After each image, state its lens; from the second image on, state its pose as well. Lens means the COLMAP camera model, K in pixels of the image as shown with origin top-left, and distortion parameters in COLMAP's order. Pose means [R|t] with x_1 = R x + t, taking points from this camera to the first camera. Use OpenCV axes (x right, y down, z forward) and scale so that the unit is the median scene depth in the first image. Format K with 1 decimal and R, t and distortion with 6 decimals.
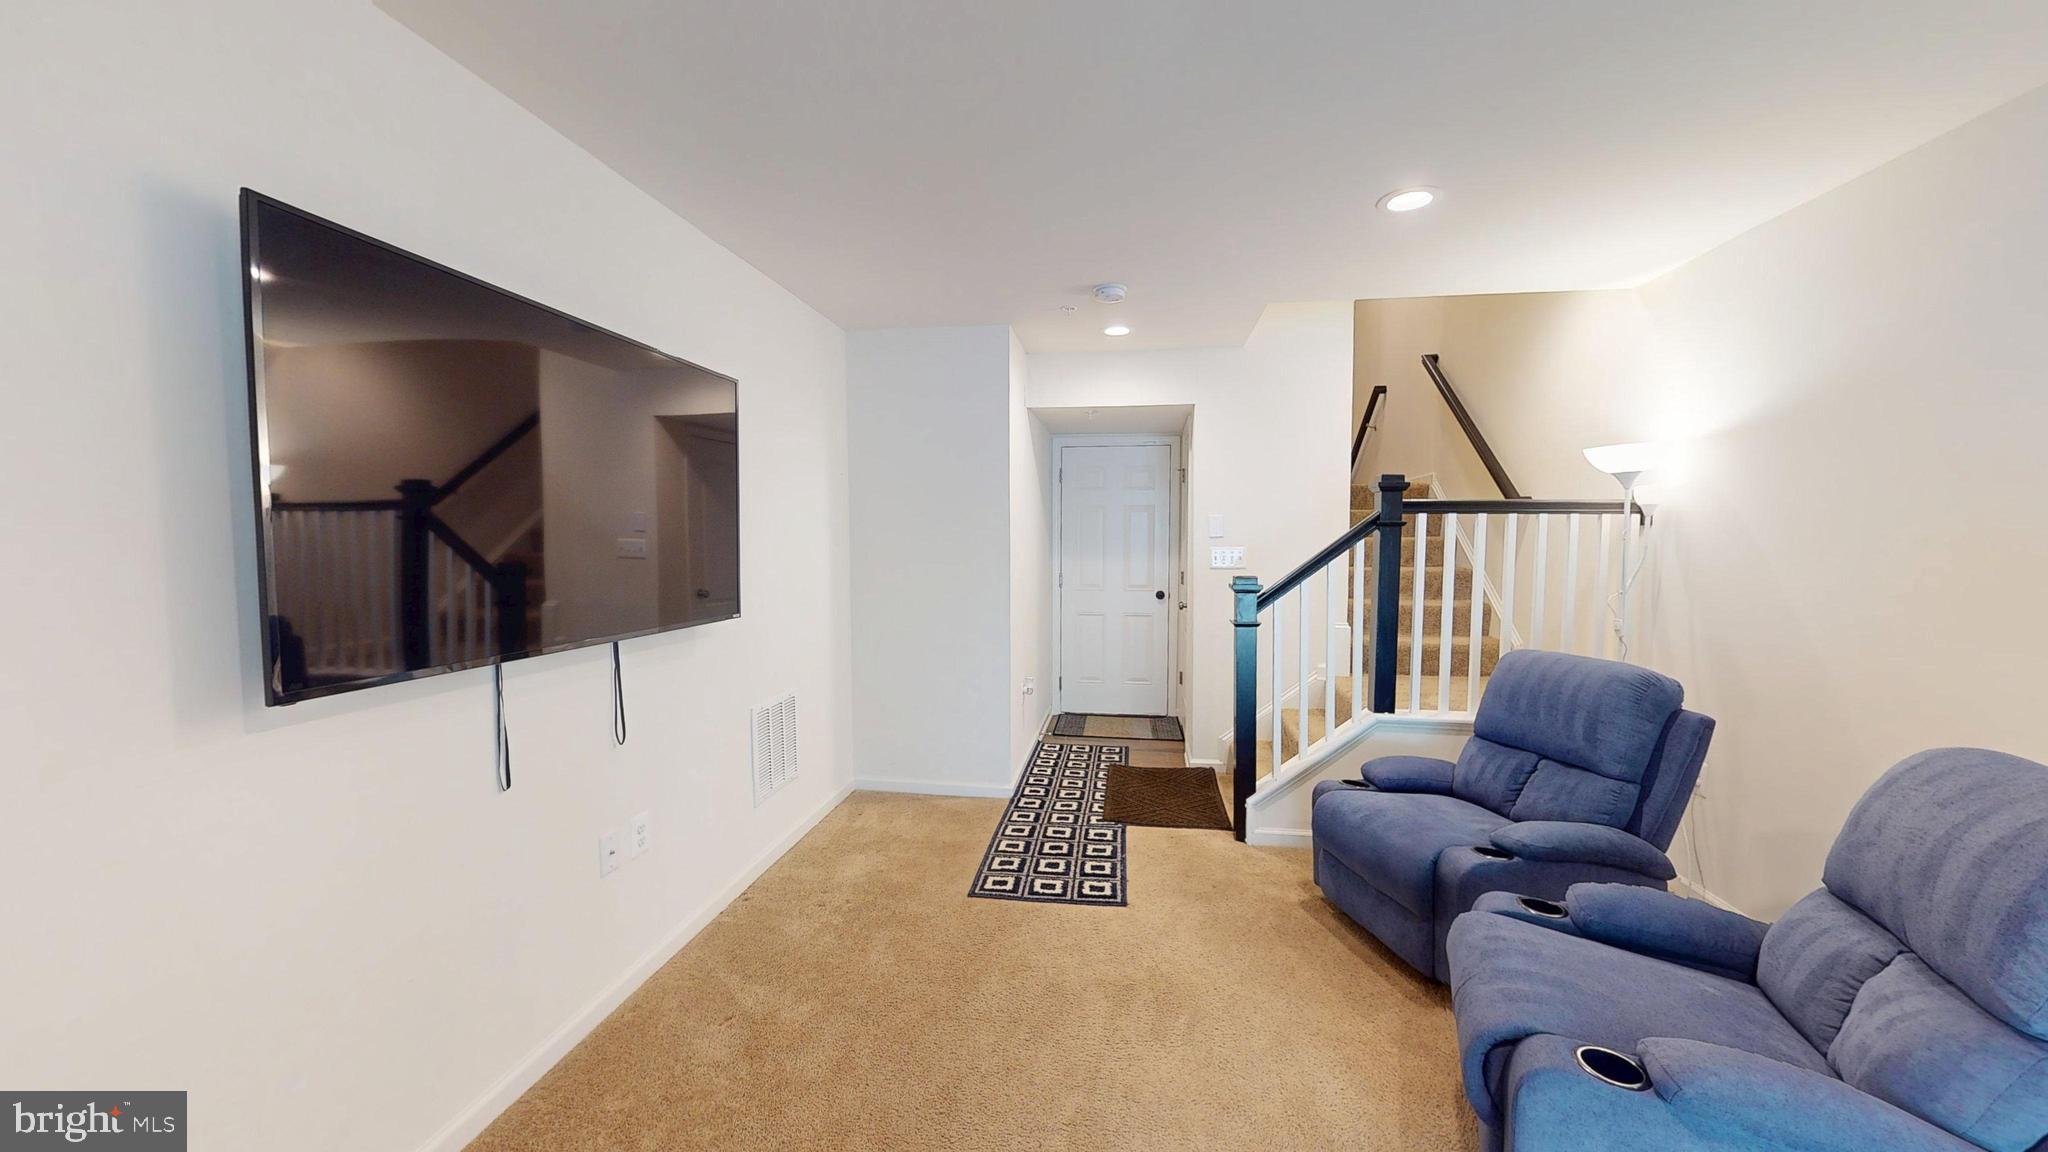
lens RADIAL K [[756.3, 0, 1024.0], [0, 756.3, 576.0], [0, 0, 1]] dist [-0.000183, 0.003776]
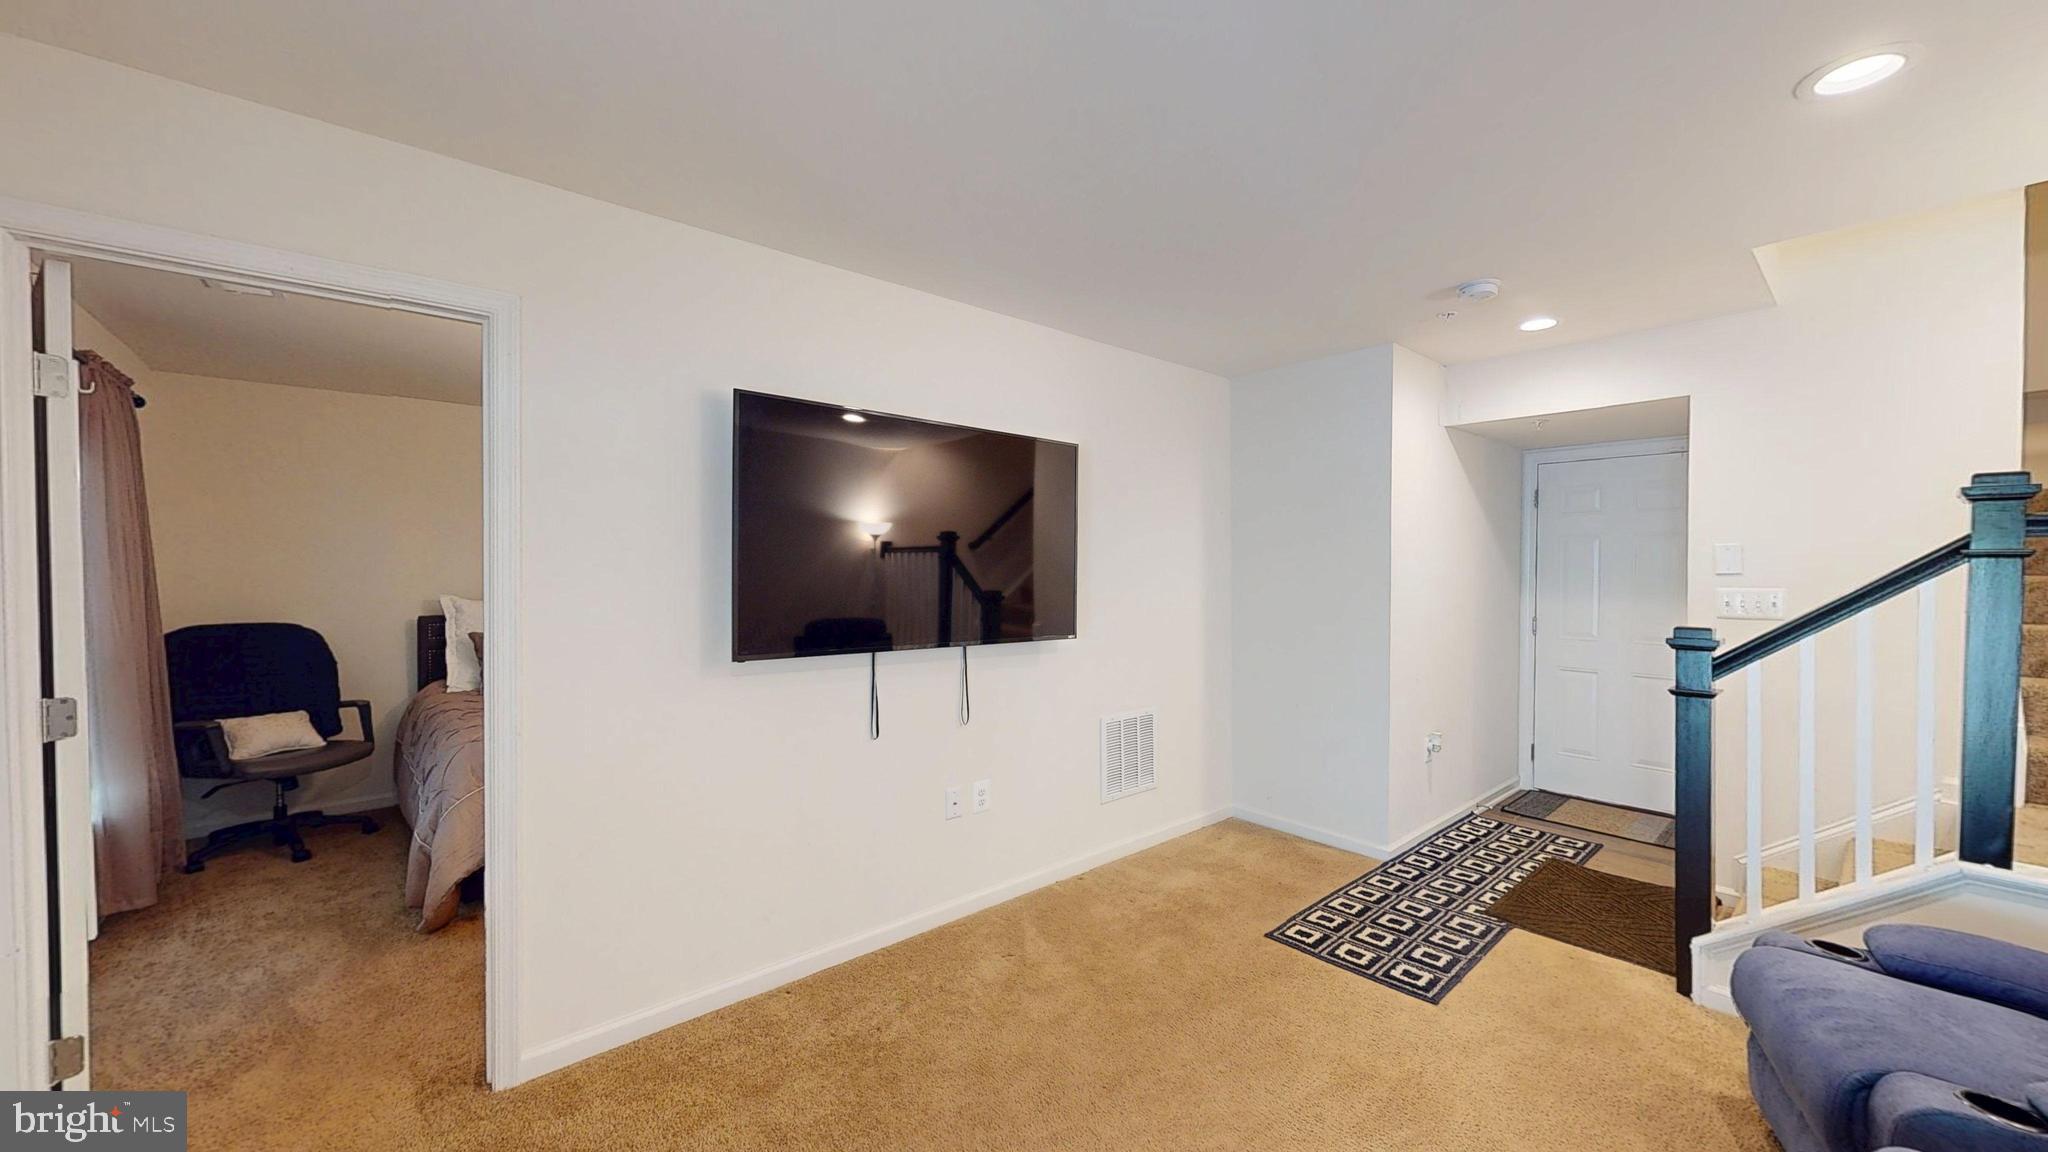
lens RADIAL K [[756.3, 0, 1024.0], [0, 756.3, 576.0], [0, 0, 1]] dist [-0.000183, 0.003776]
pose [[0.760921, 0.008218, -0.648792, 0.280731], [-0.038157, 0.998756, -0.032100, -0.001275], [0.647721, 0.049182, 0.760288, 0.021269]]
